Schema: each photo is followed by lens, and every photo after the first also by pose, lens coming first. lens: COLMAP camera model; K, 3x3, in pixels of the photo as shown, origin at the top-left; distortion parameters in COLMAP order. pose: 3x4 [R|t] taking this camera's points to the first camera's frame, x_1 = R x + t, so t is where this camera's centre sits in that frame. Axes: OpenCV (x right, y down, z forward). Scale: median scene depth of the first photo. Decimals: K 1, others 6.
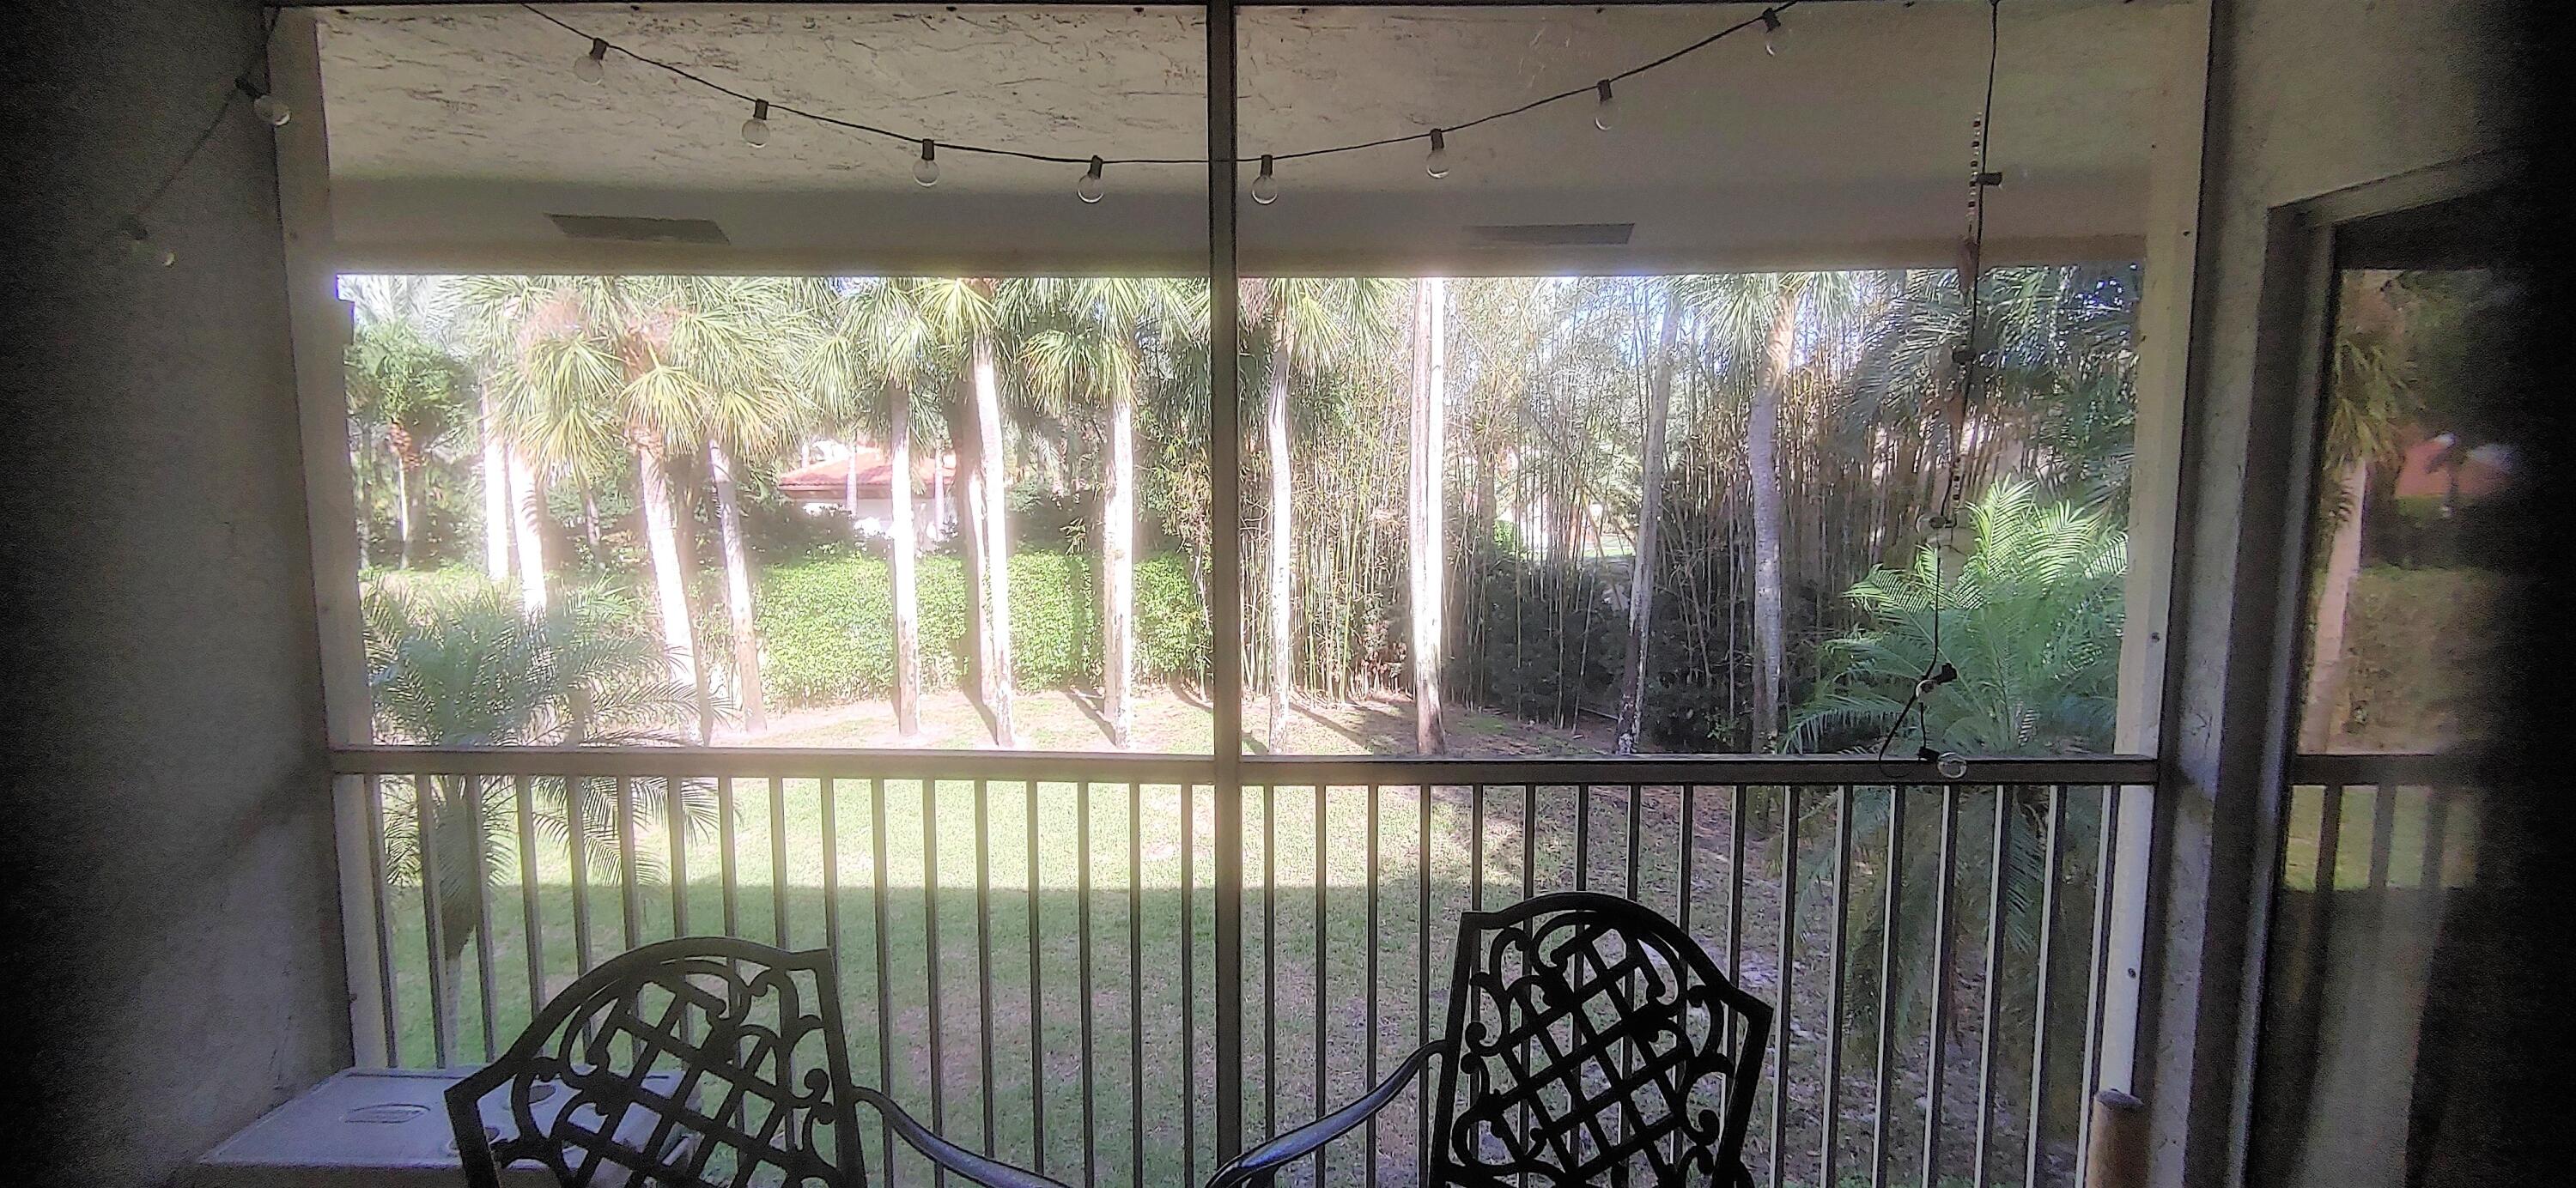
lens RADIAL K [[1159.1, 0, 1289.6], [0, 1159.1, 588.2], [0, 0, 1]] dist [0.001825, -0.000036]
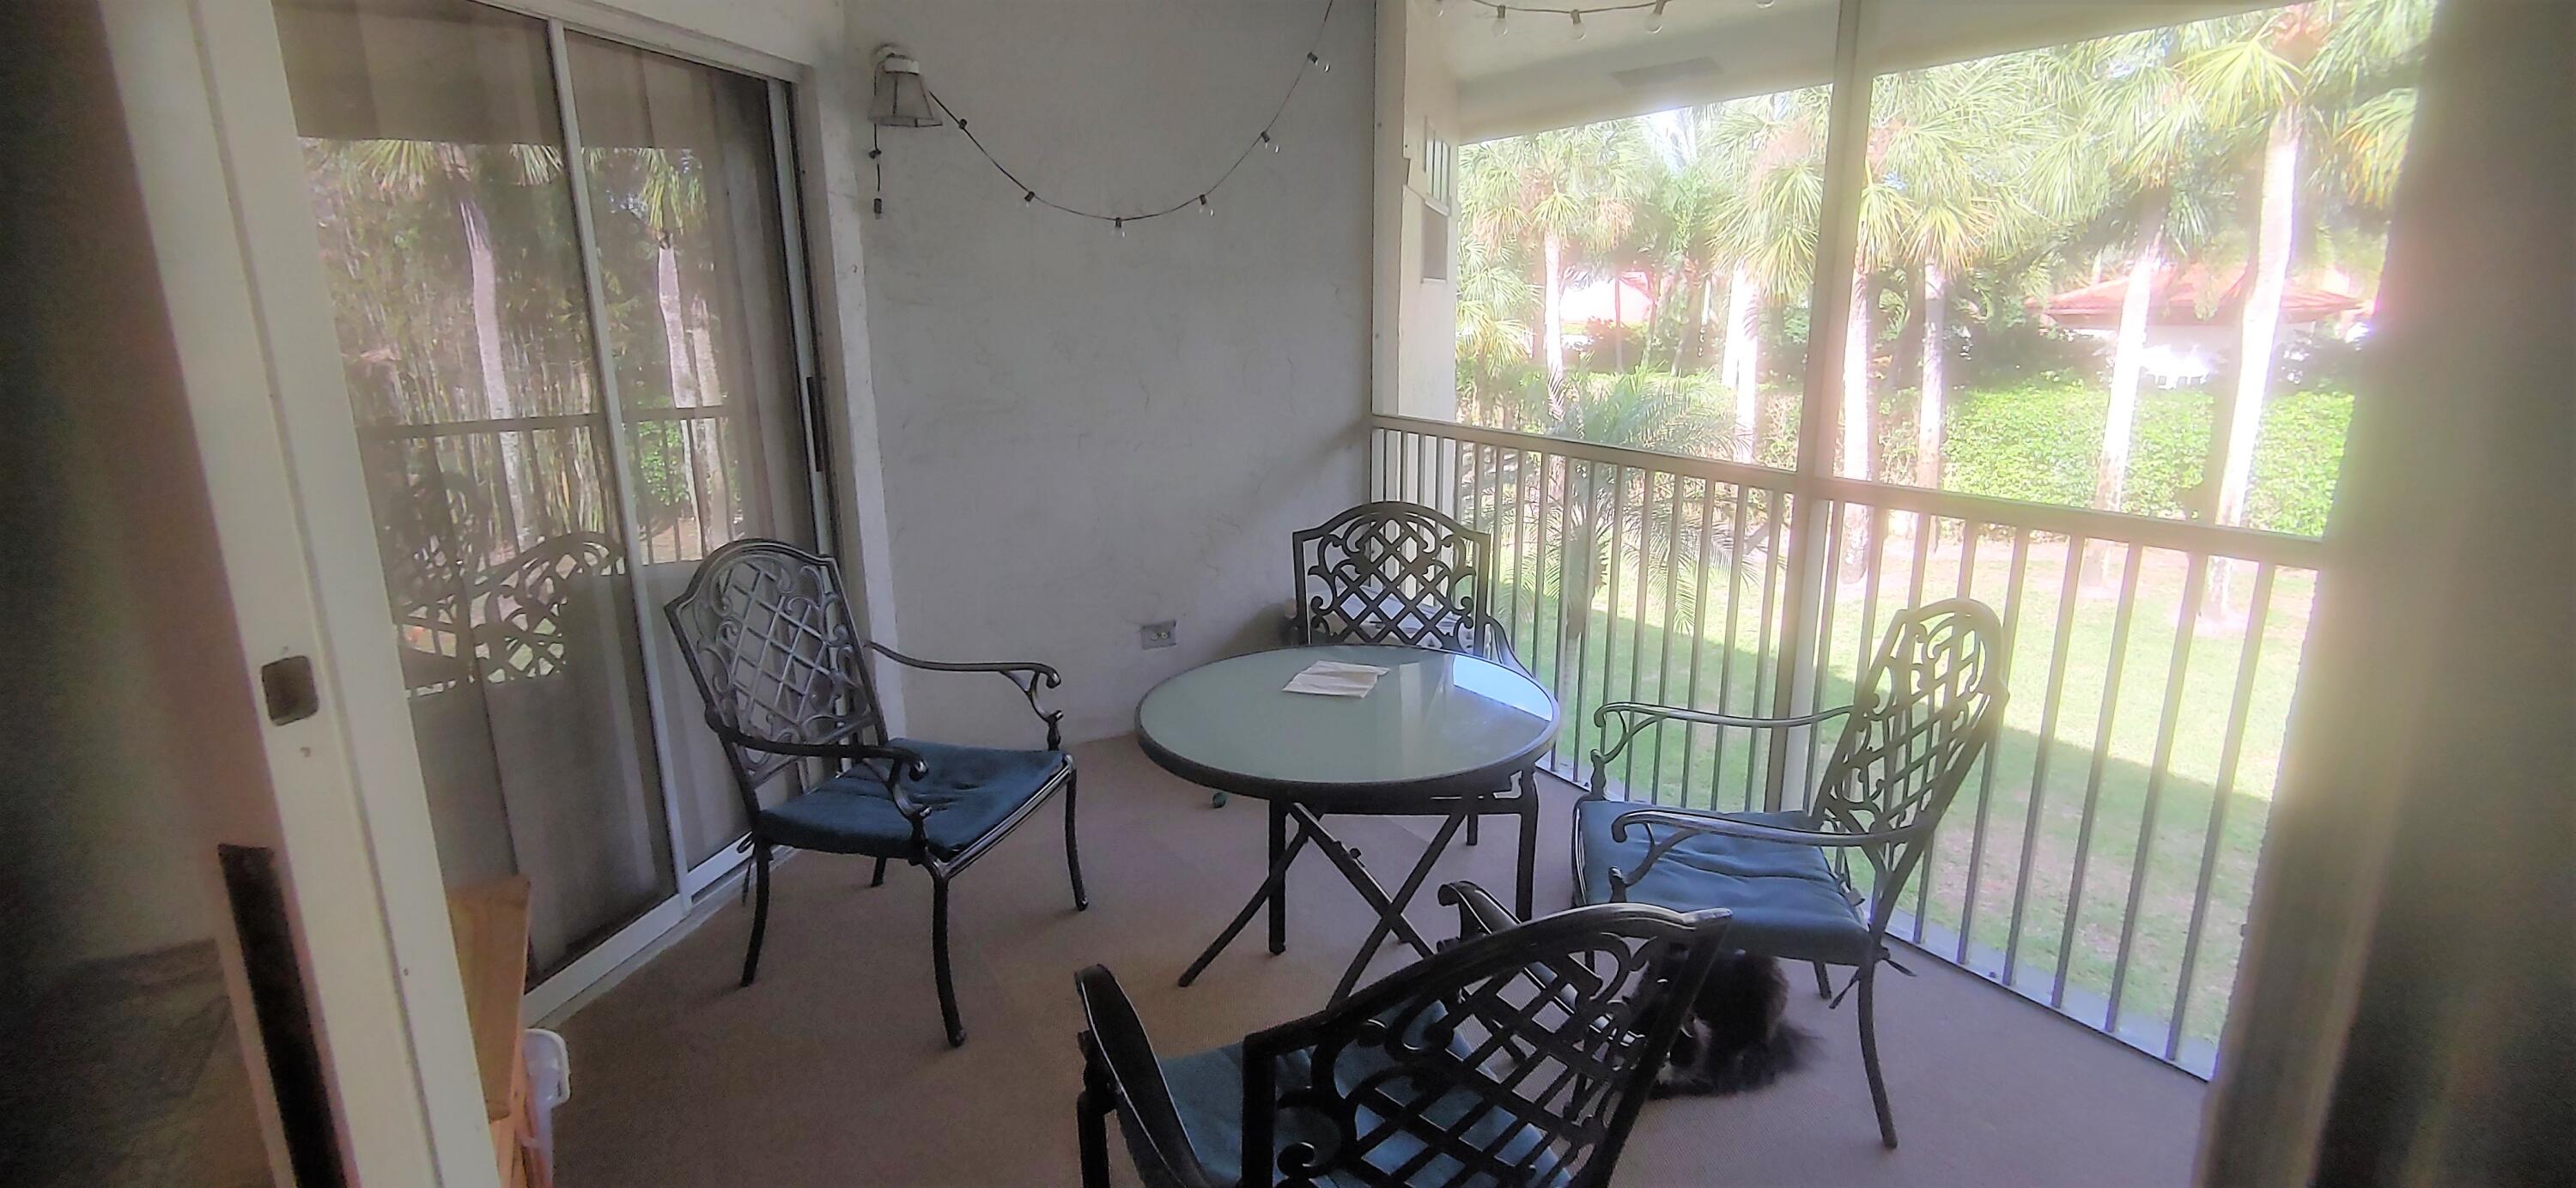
lens RADIAL K [[1159.1, 0, 1288.8], [0, 1159.1, 593.2], [0, 0, 1]] dist [0.001825, -0.000036]
pose [[0.537070, 0.200252, -0.819424, 0.662108], [-0.077042, 0.978998, 0.188754, 0.077835], [0.840012, -0.038244, 0.541218, -0.125133]]
